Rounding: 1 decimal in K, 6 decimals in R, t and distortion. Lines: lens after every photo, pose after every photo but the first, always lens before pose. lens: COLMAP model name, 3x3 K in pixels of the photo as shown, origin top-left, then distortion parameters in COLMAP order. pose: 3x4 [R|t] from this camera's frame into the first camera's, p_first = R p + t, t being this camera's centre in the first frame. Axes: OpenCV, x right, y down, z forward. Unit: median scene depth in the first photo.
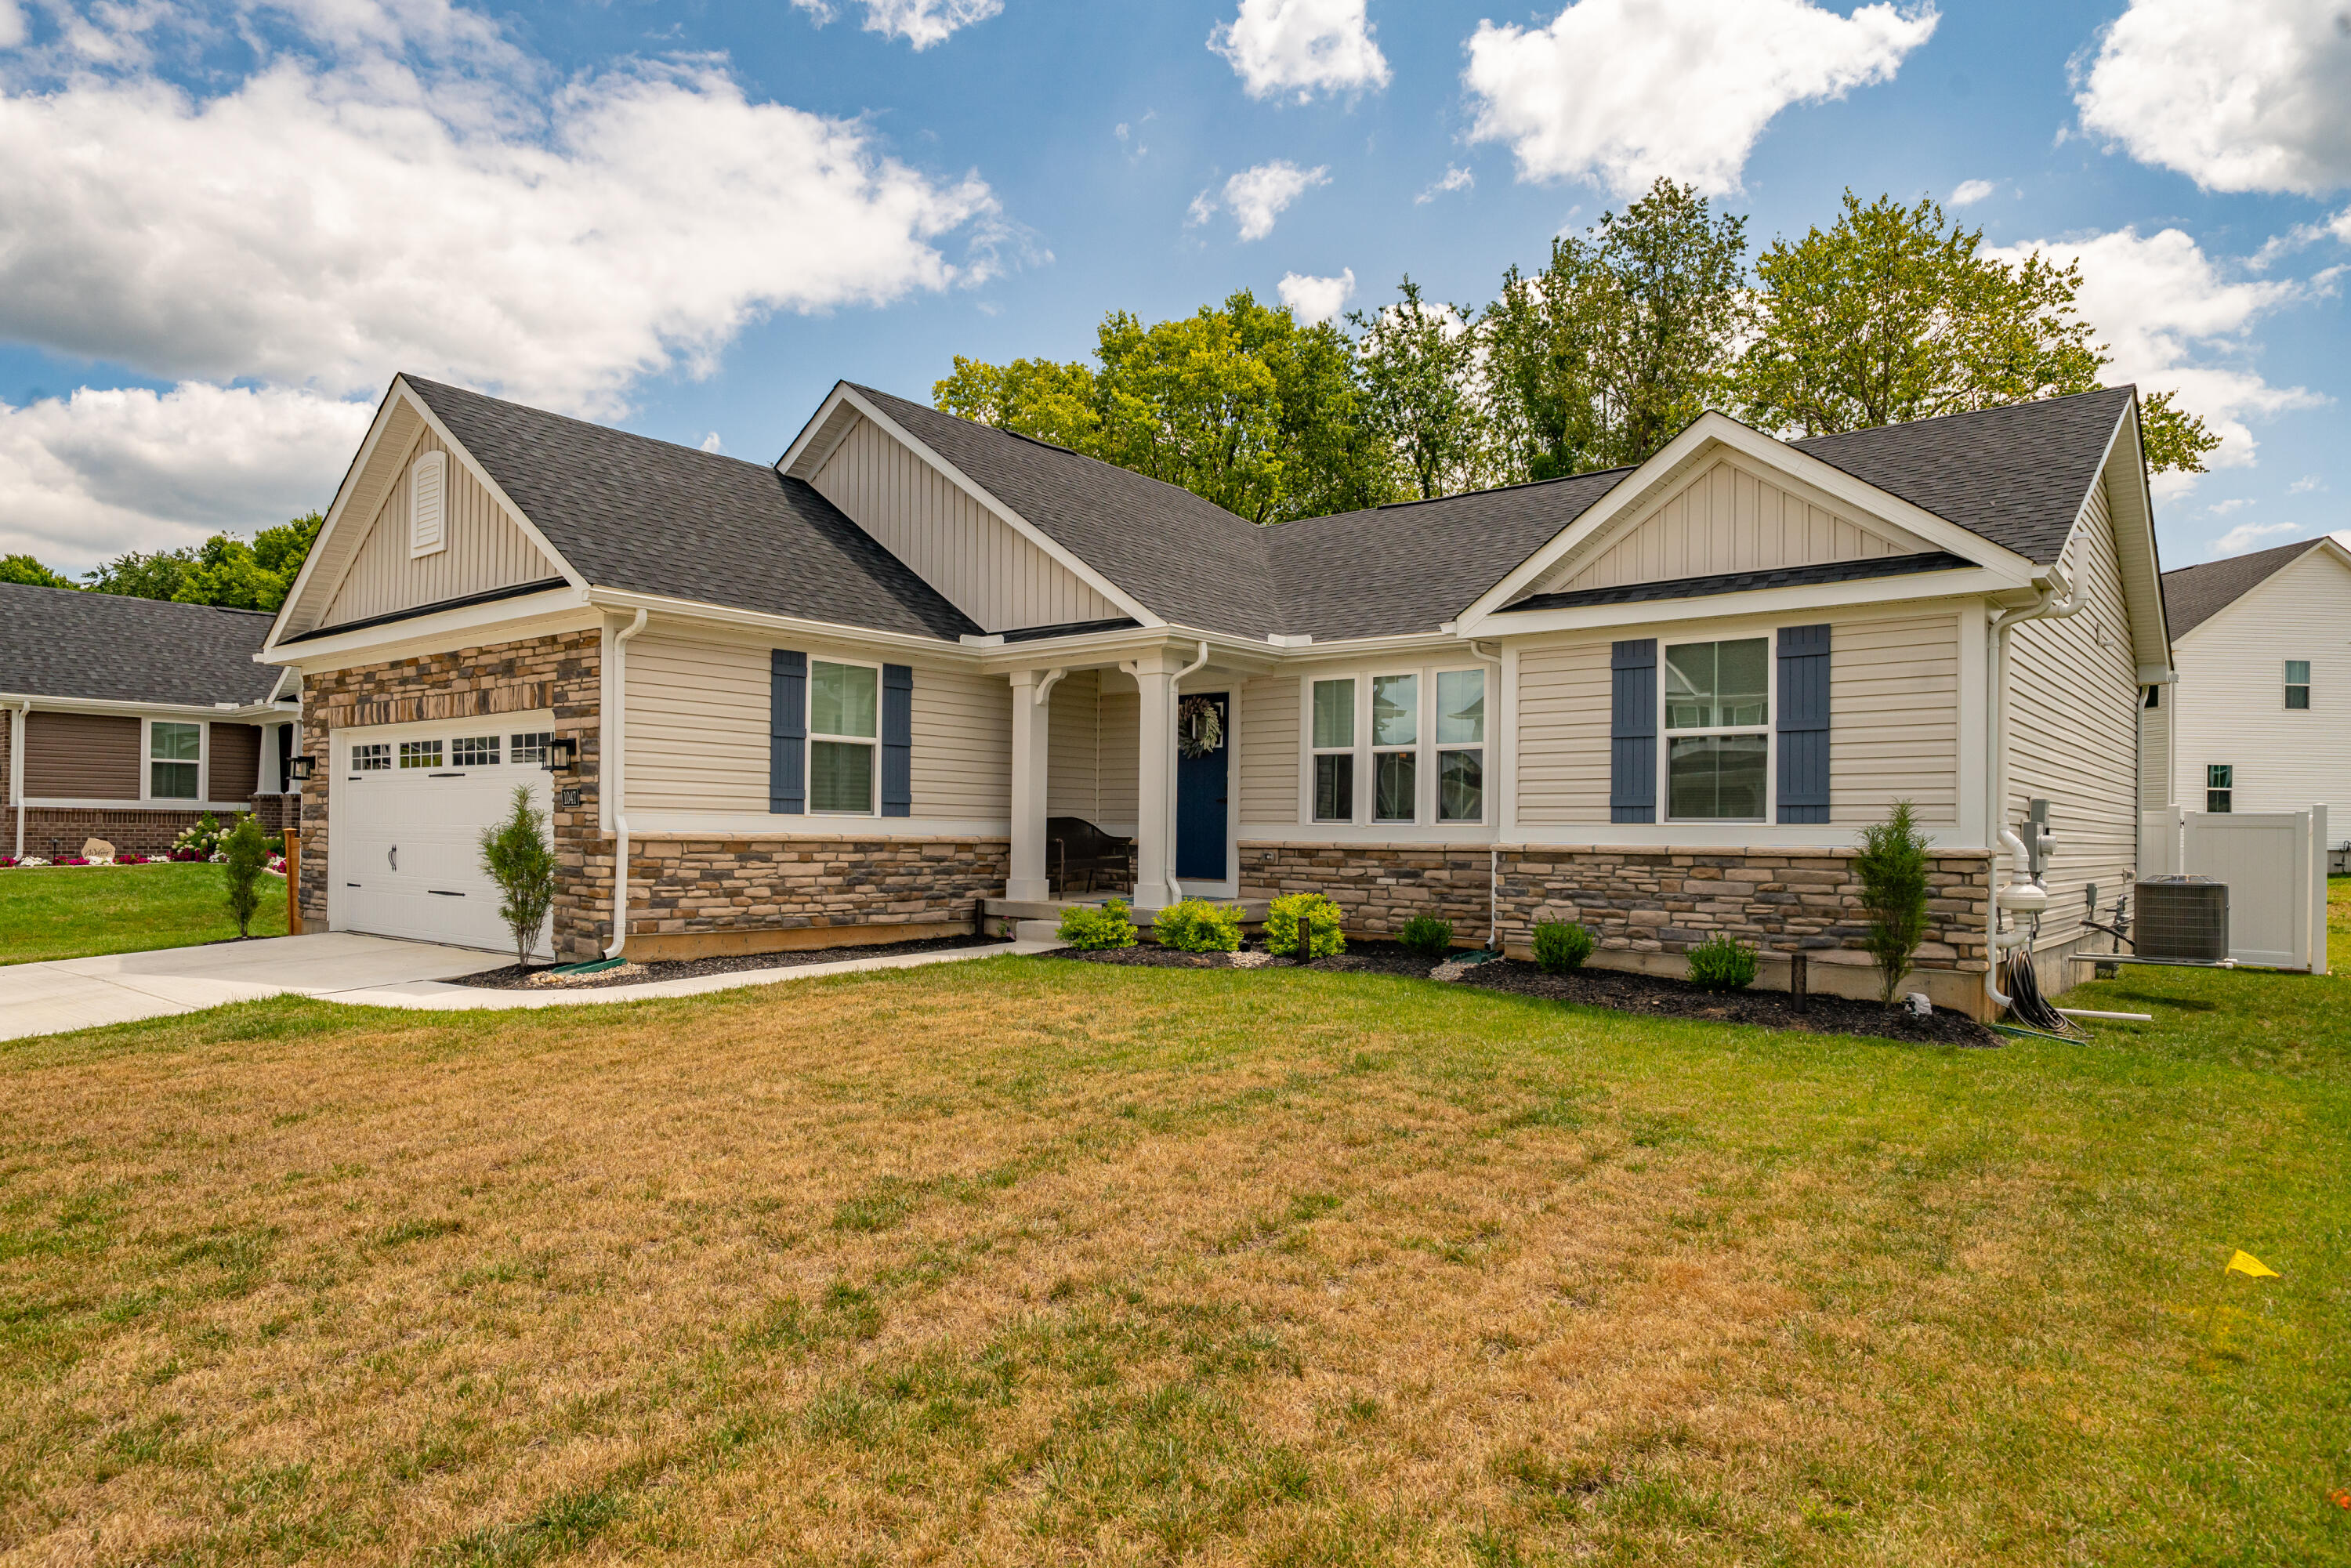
lens RADIAL K [[1384.7, 0, 1176.3], [0, 1384.7, 795.2], [0, 0, 1]] dist [0.002338, -0.001142]
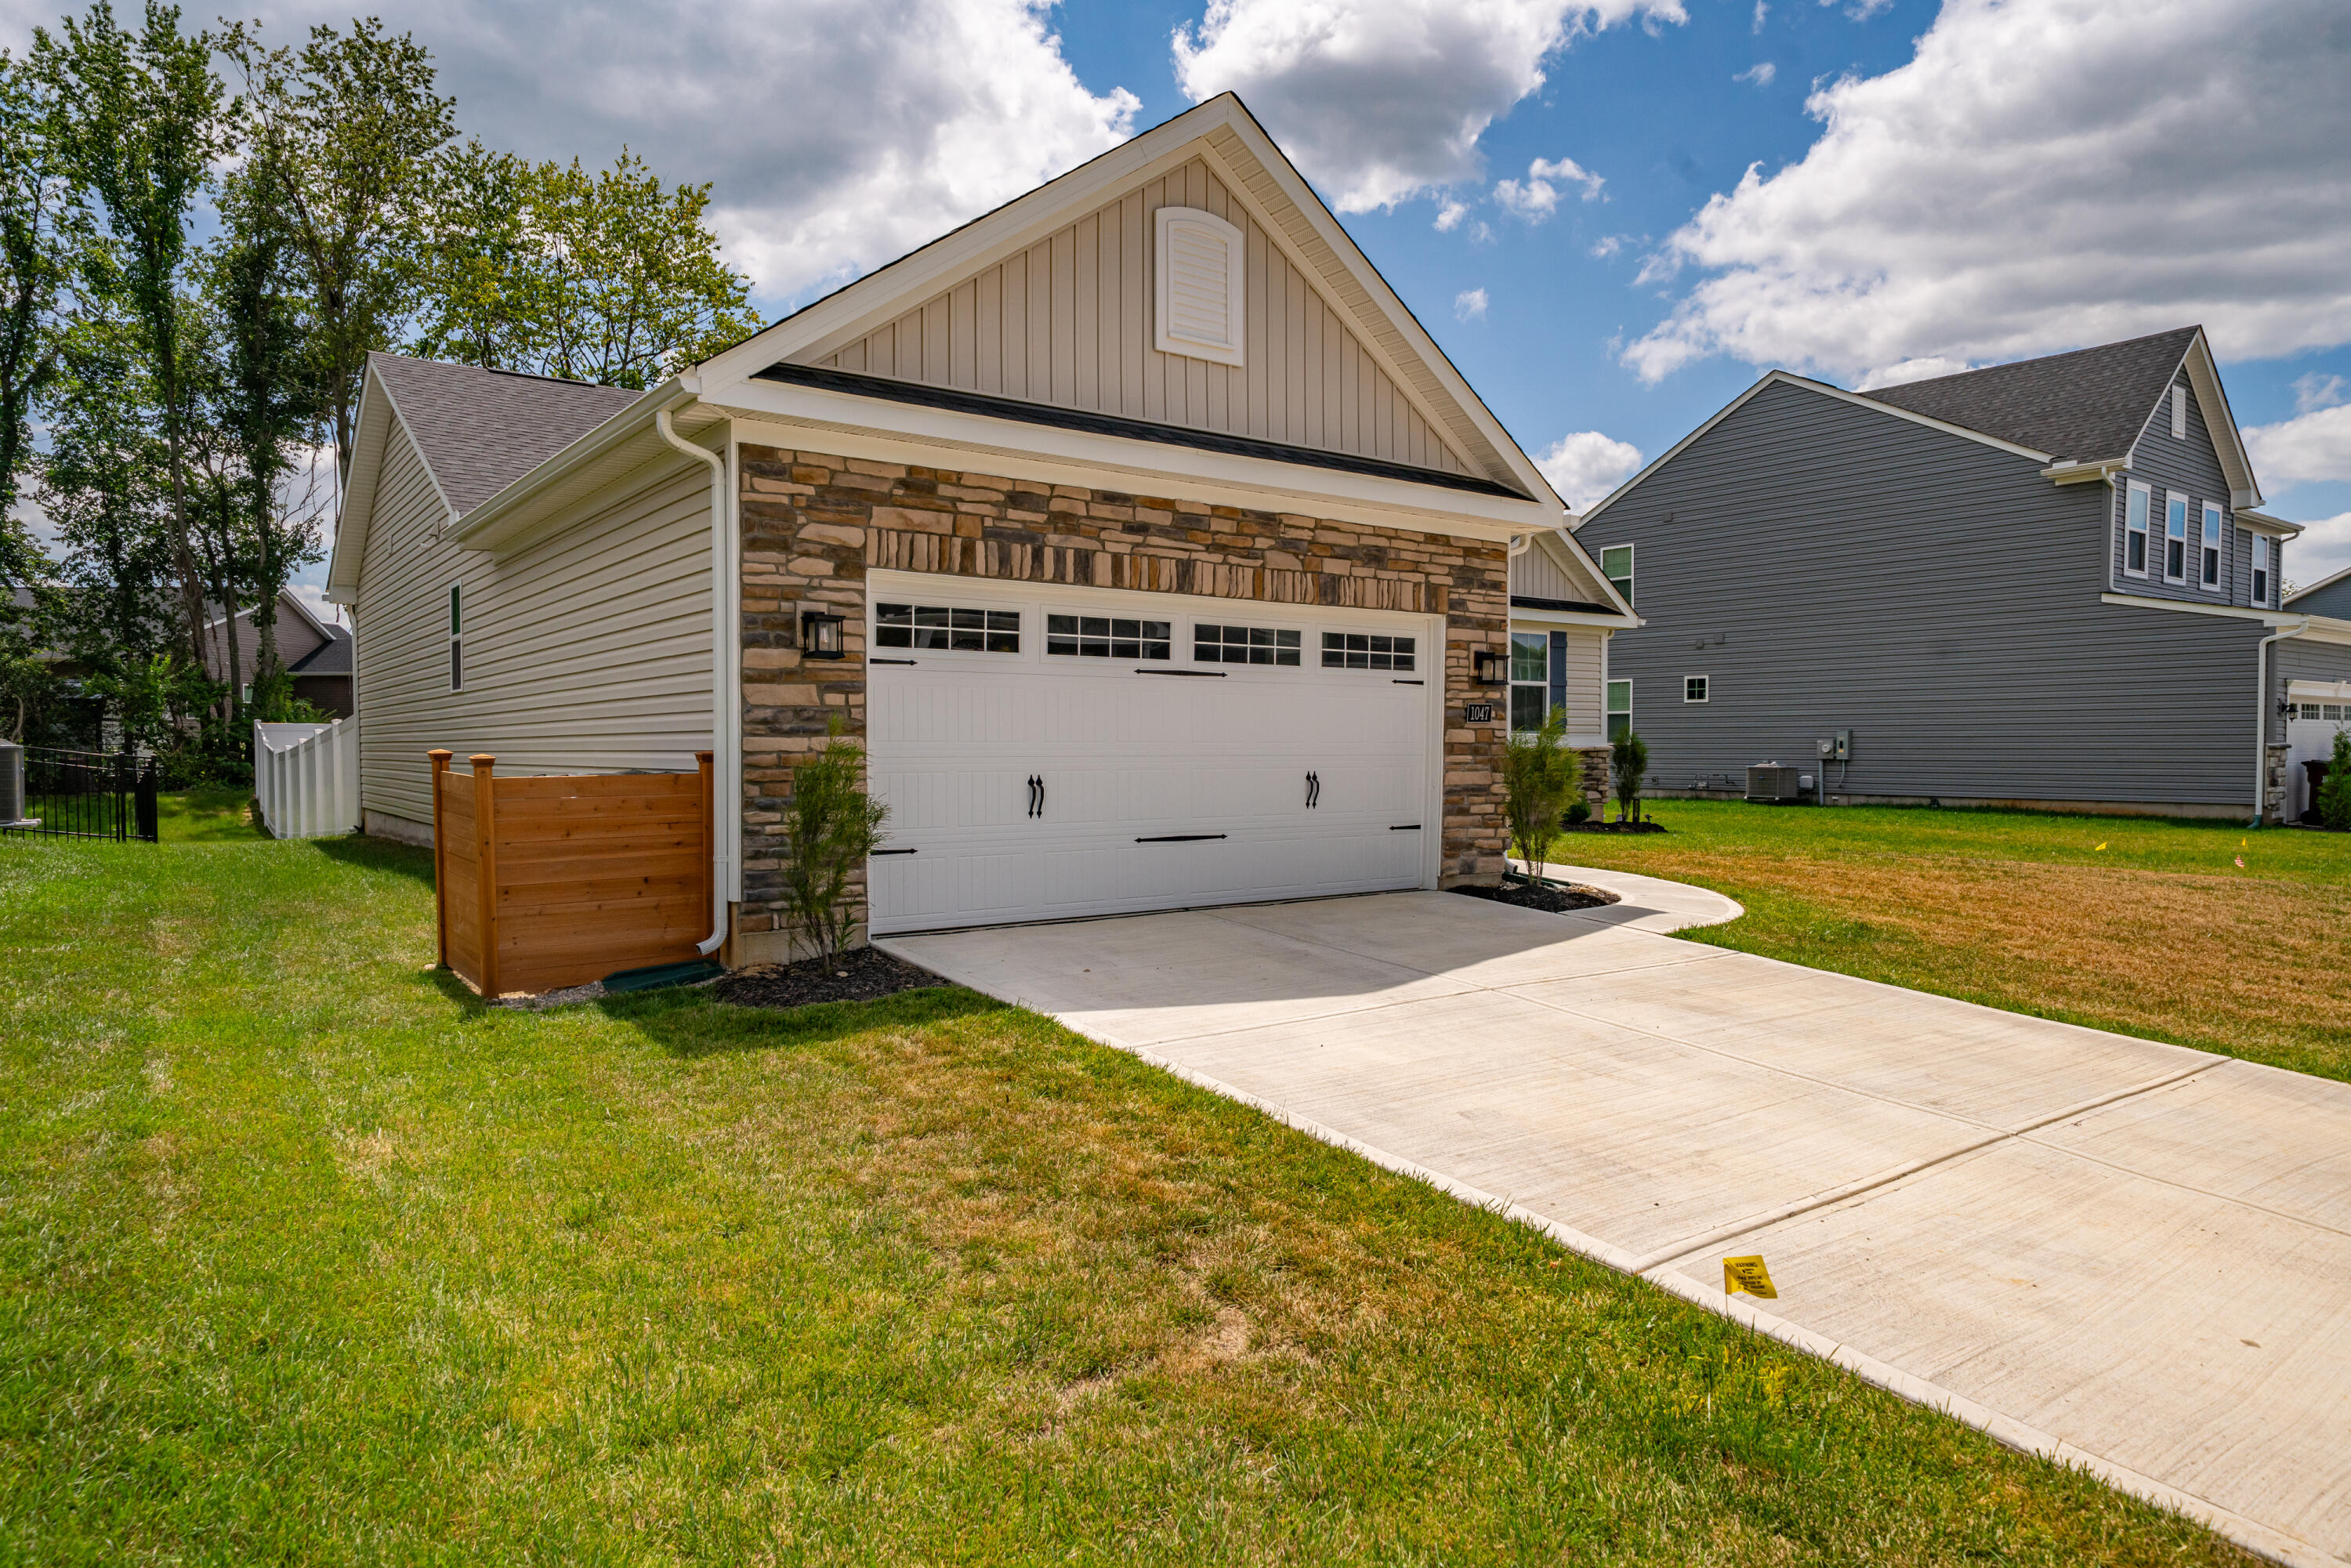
lens RADIAL K [[1415.7, 0, 1189.9], [0, 1415.7, 783.5], [0, 0, 1]] dist [-0.003244, -0.000626]
pose [[0.242262, -0.027267, 0.969828, -1.352386], [-0.013876, 0.999405, 0.031565, 0.020878], [-0.970112, -0.021105, 0.241739, 0.898507]]
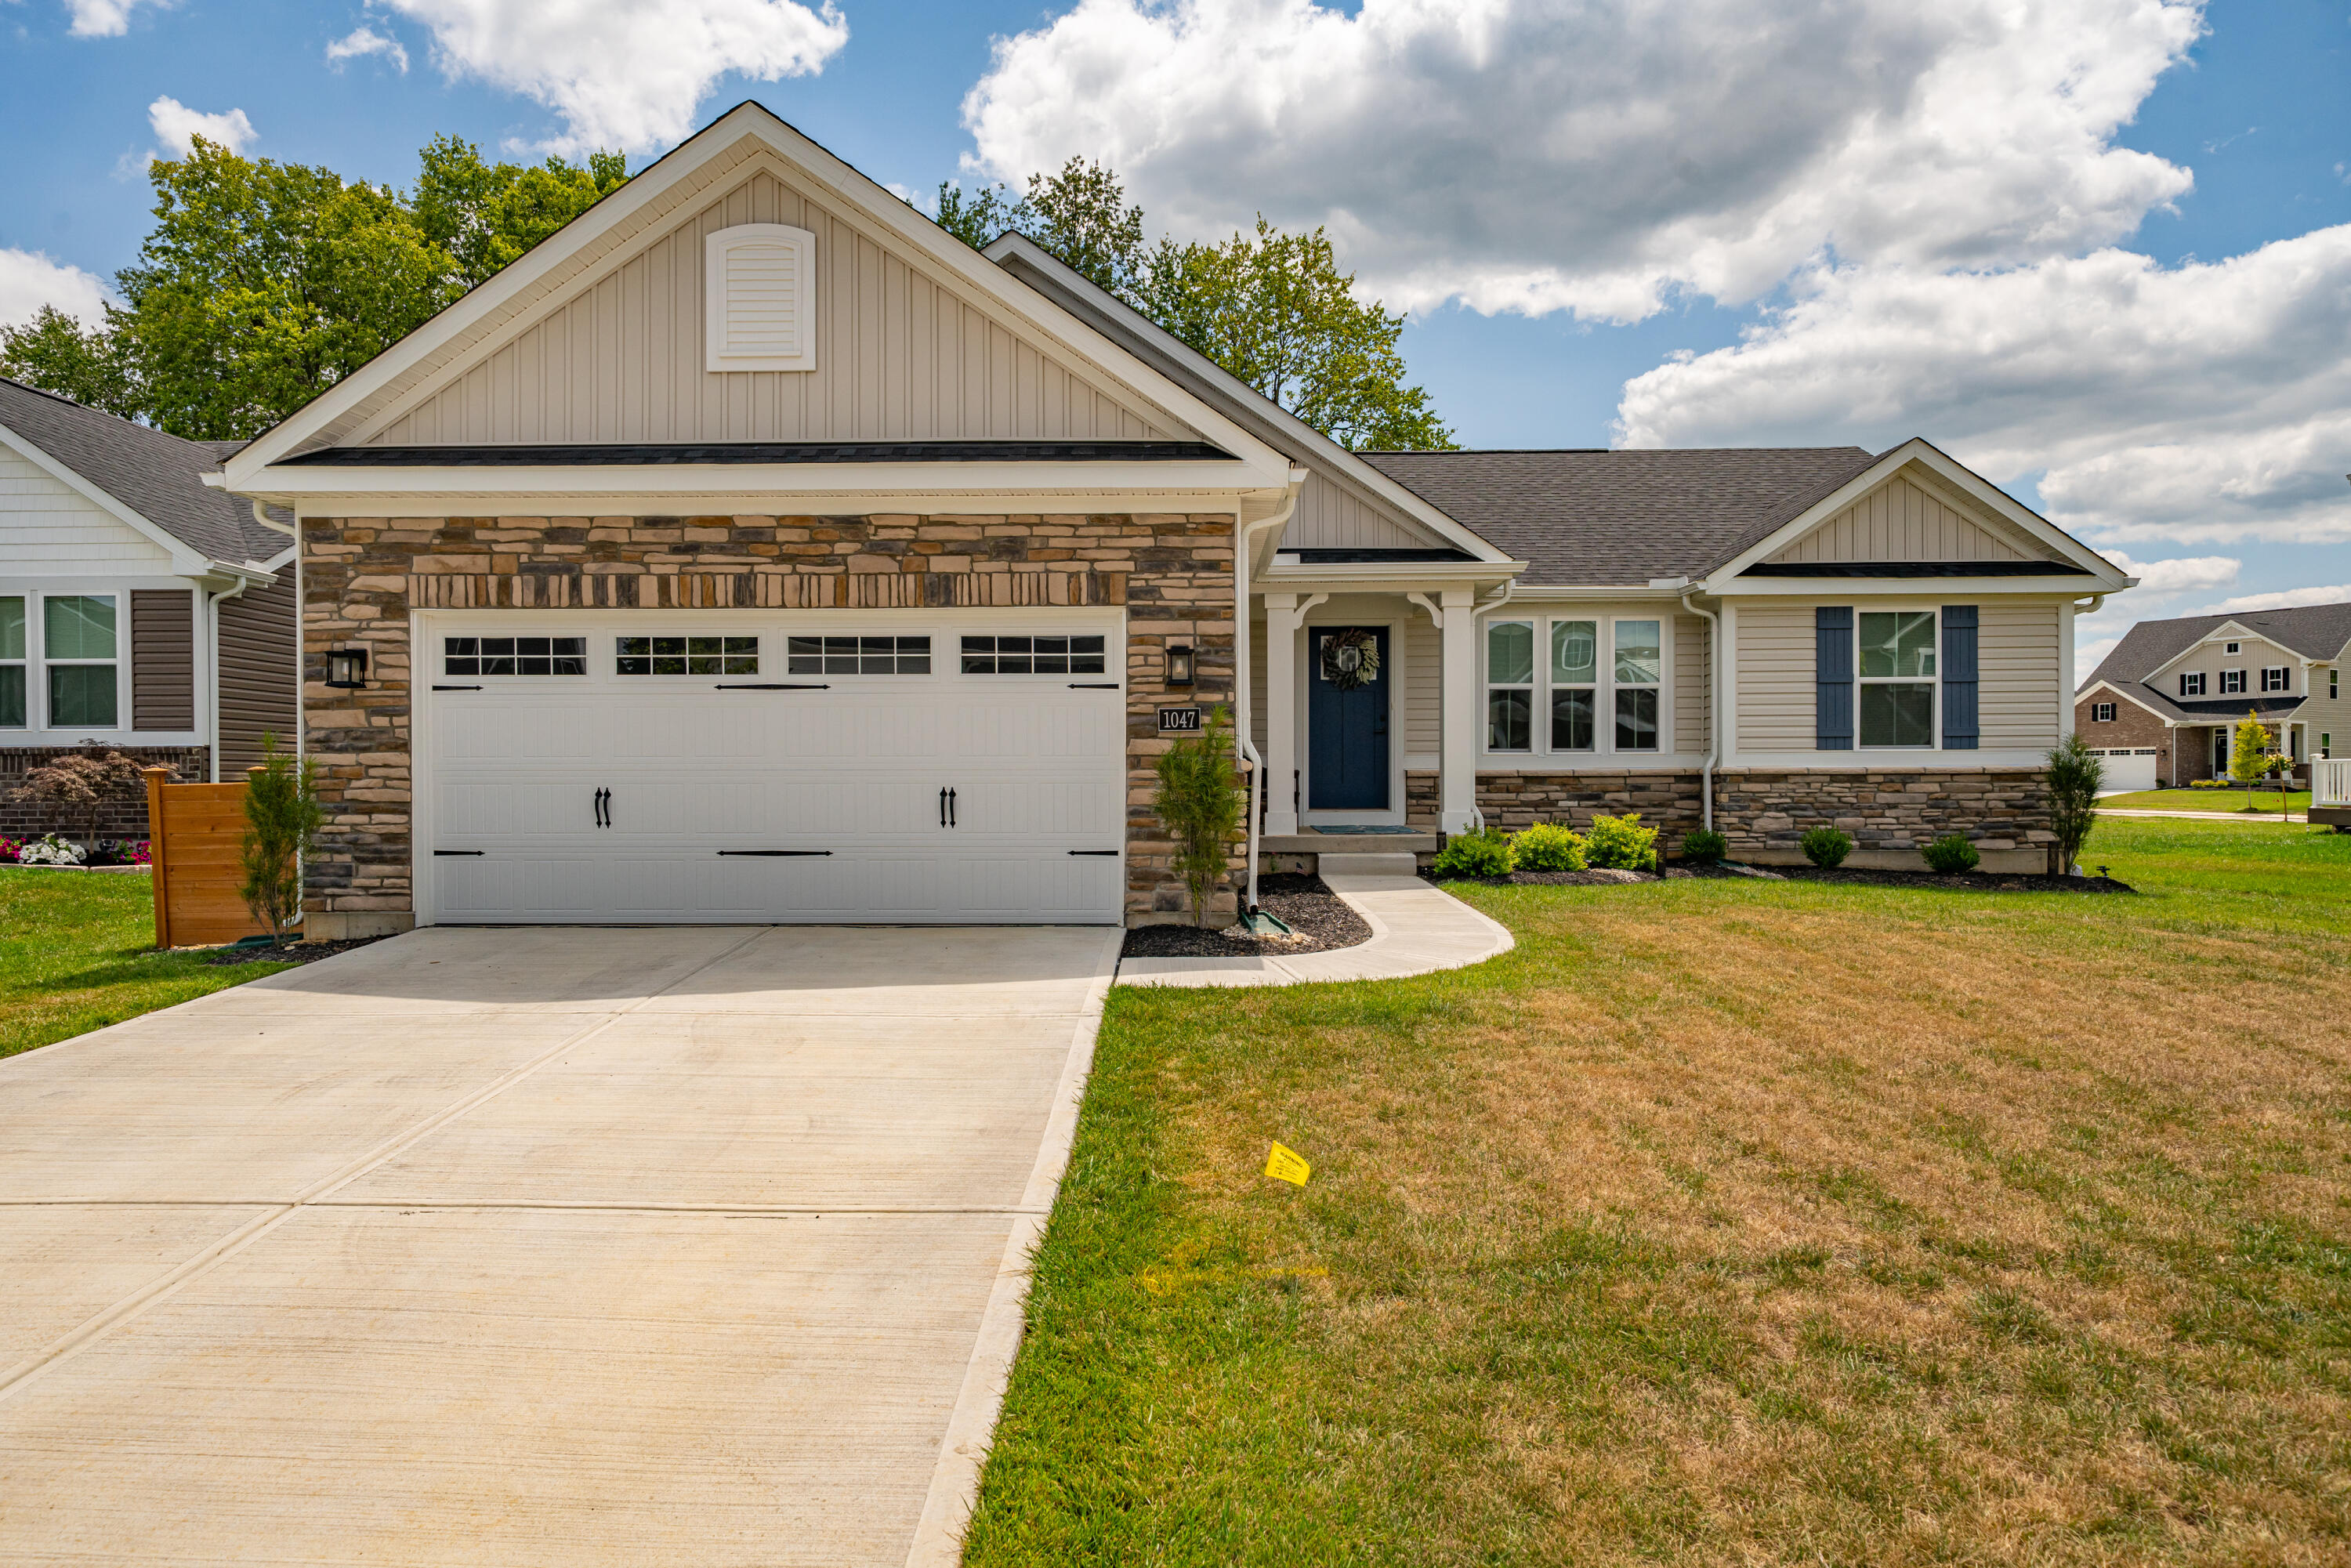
lens RADIAL K [[1391.8, 0, 1159.5], [0, 1391.8, 775.5], [0, 0, 1]] dist [0.003034, 0.000986]
pose [[0.788244, -0.012259, 0.615240, -0.888080], [-0.005177, 0.999634, 0.026552, 0.011987], [-0.615340, -0.024115, 0.787893, 0.344966]]
